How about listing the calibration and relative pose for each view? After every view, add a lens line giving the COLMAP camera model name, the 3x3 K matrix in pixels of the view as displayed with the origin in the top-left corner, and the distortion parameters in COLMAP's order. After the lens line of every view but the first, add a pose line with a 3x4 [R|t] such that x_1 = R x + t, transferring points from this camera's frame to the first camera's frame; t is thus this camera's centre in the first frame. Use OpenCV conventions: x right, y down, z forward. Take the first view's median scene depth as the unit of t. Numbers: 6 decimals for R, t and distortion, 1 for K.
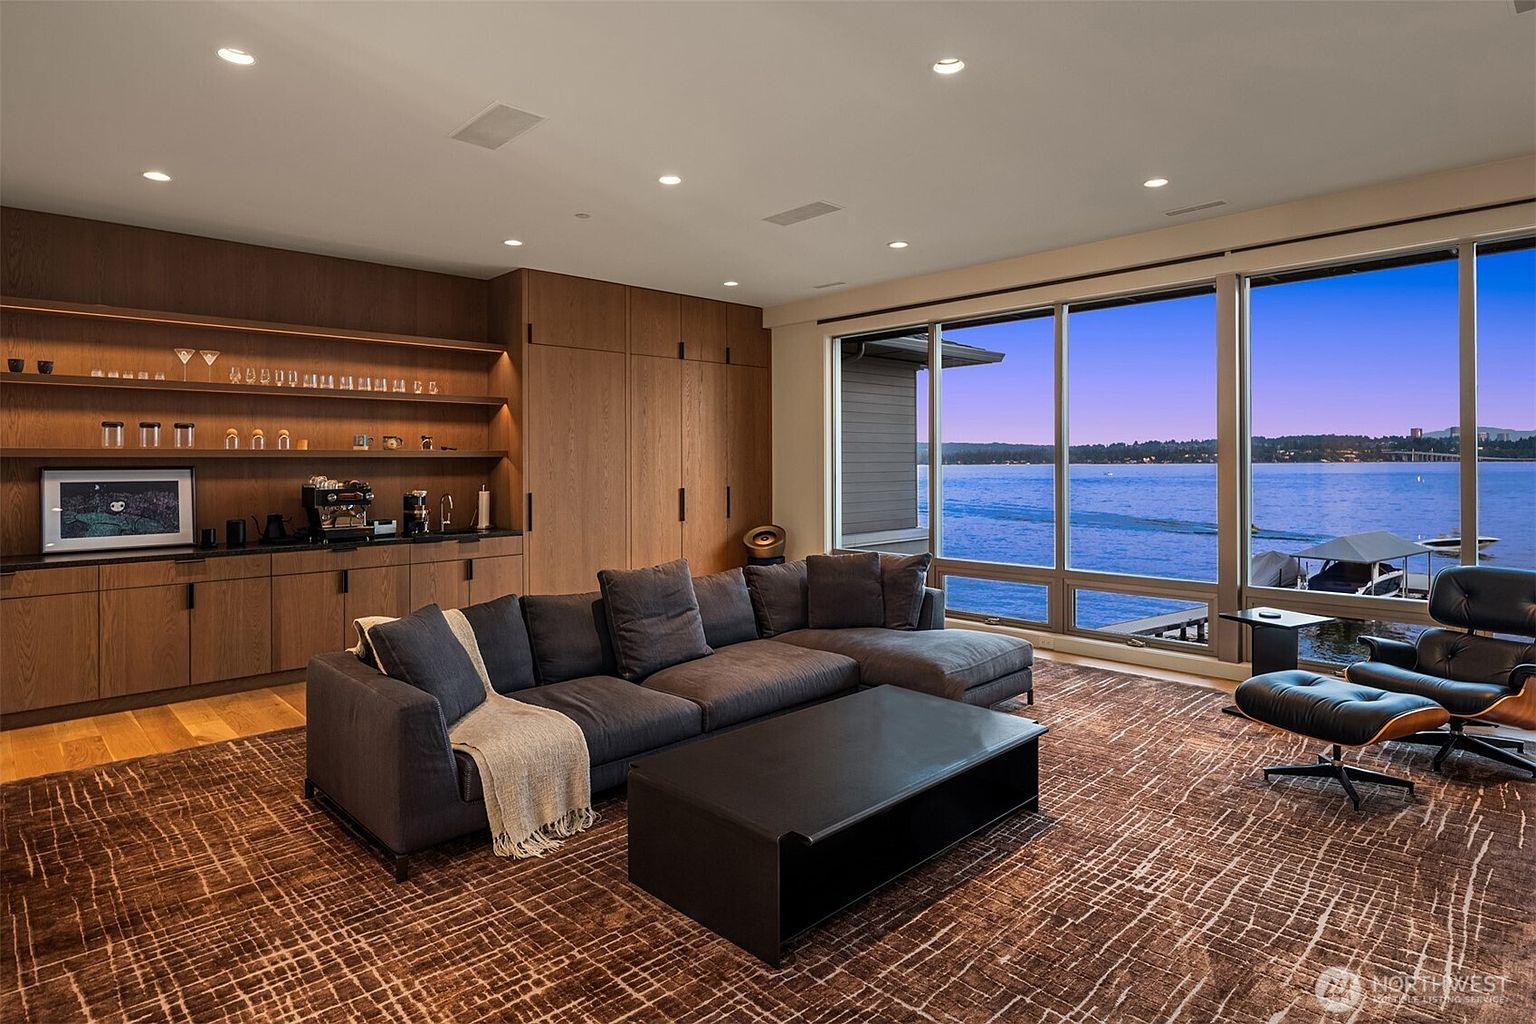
lens RADIAL K [[840.7, 0, 770.2], [0, 840.7, 452.4], [0, 0, 1]] dist [-0.002269, -0.005857]
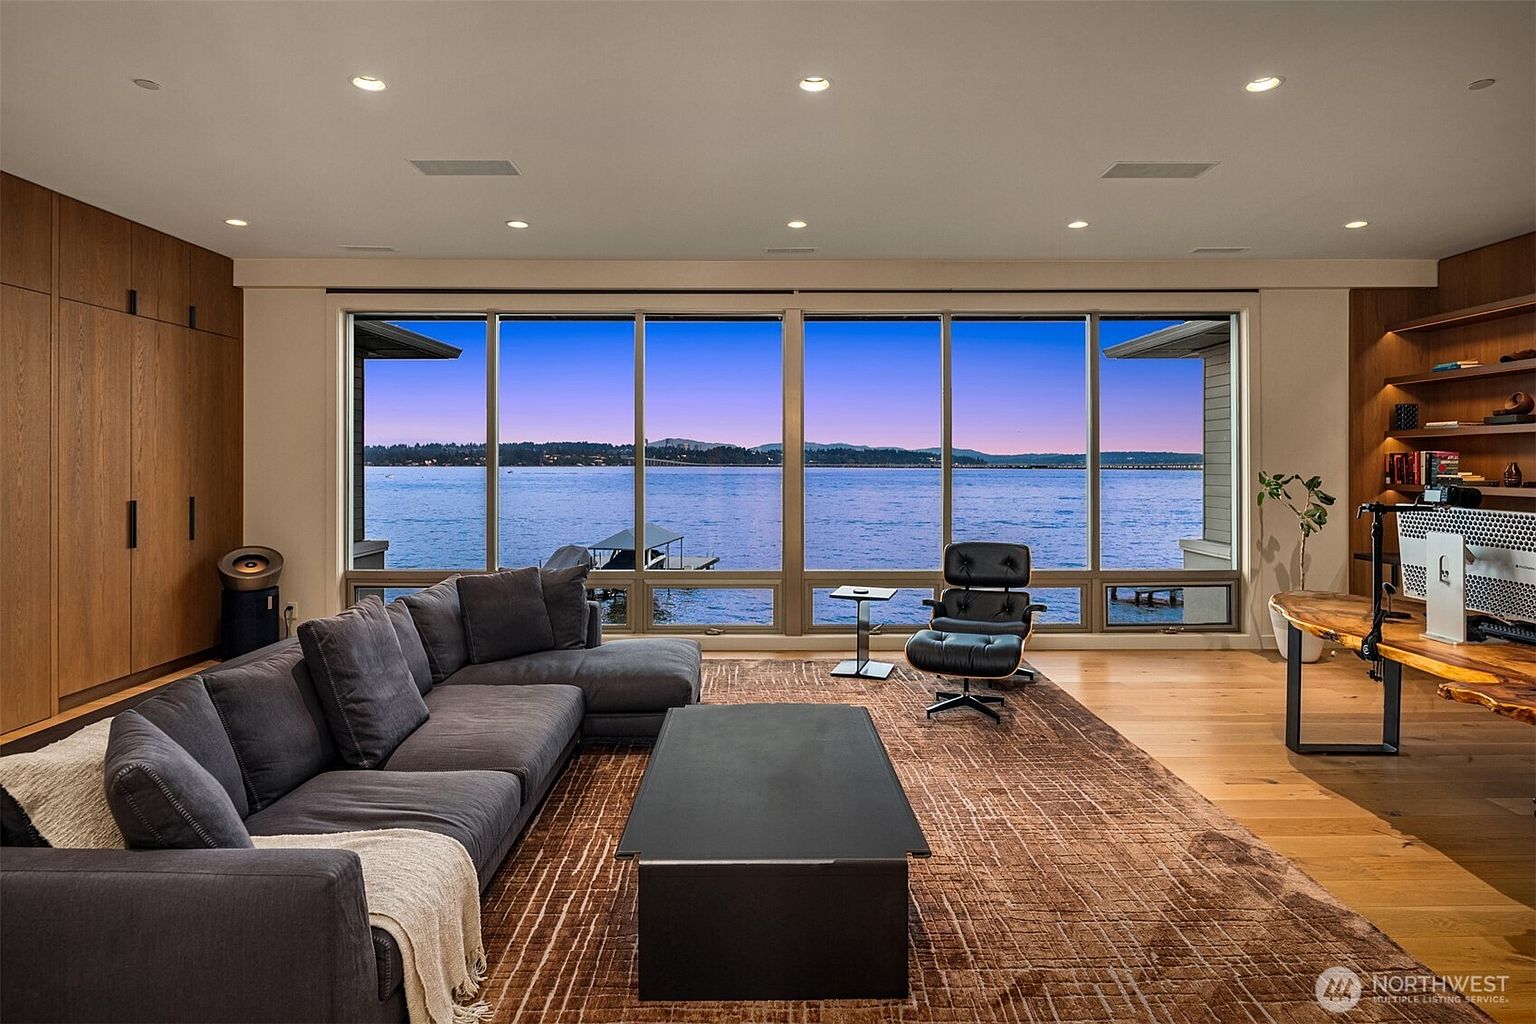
lens RADIAL K [[848.6, 0, 769.5], [0, 848.6, 466.2], [0, 0, 1]] dist [-0.005704, -0.002928]
pose [[0.691053, 0.006665, 0.722774, -0.294519], [-0.016378, 0.999845, 0.006439, 0.001298], [-0.722619, -0.016288, 0.691055, 0.166081]]
